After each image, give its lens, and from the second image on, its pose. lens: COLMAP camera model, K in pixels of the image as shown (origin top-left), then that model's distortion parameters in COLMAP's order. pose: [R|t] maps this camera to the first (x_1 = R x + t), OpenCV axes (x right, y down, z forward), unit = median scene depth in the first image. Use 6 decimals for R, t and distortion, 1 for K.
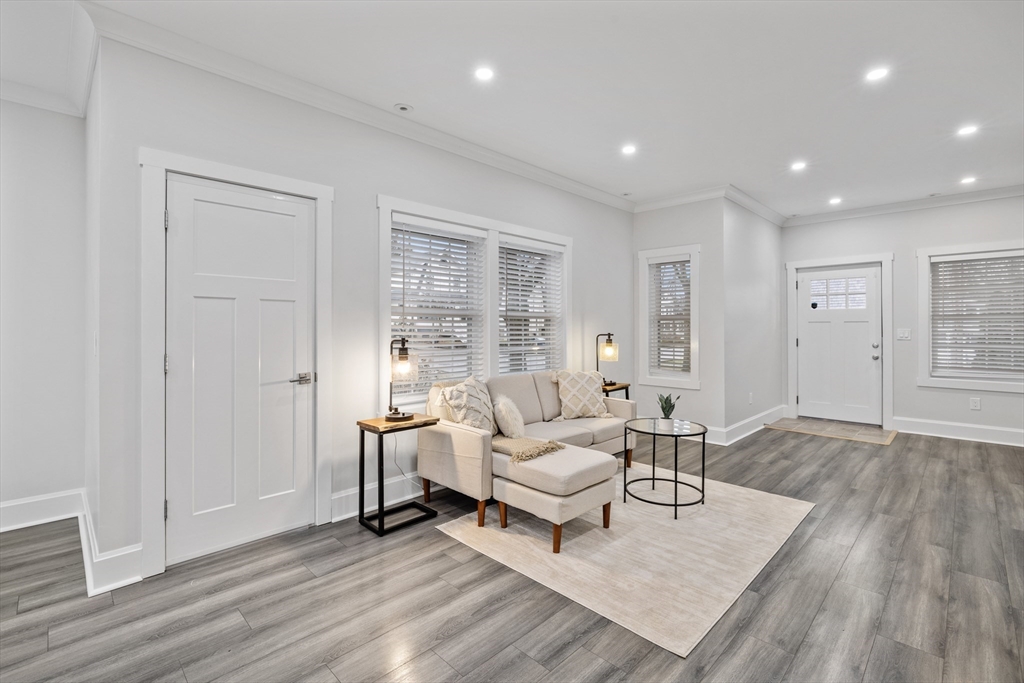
lens RADIAL K [[461.3, 0, 509.4], [0, 461.3, 329.1], [0, 0, 1]] dist [-0.008277, 0.001443]
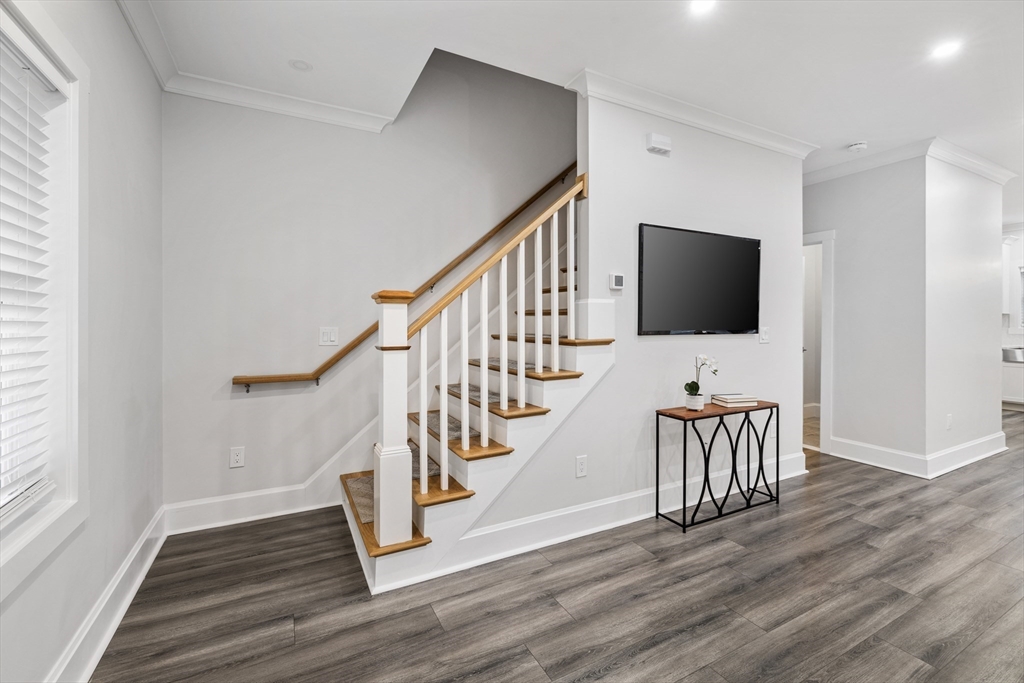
lens RADIAL K [[430.1, 0, 505.2], [0, 430.1, 325.4], [0, 0, 1]] dist [0.000514, -0.001502]
pose [[-0.951565, 0.000648, 0.307448, 1.124747], [0.003184, 0.999965, 0.007745, -0.010191], [-0.307432, 0.008349, -0.951533, 1.700294]]
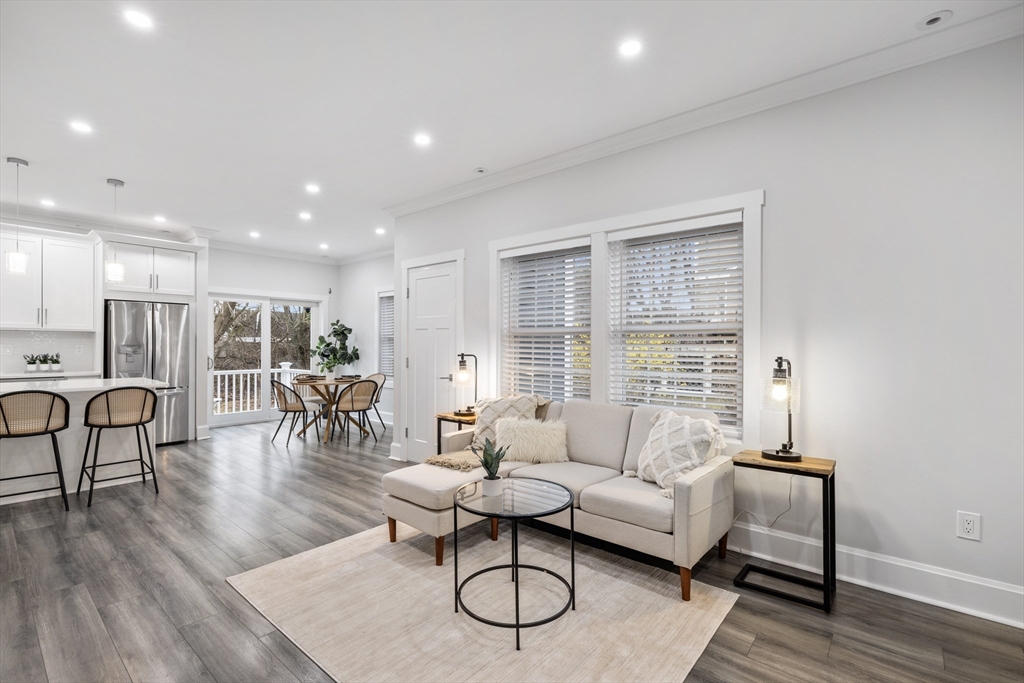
lens RADIAL K [[461.3, 0, 511.5], [0, 461.3, 349.4], [0, 0, 1]] dist [-0.008277, 0.001443]
pose [[0.084173, 0.009061, -0.996410, 0.981080], [-0.007105, 0.999939, 0.008493, -0.003064], [0.996426, 0.006364, 0.084232, 0.927860]]
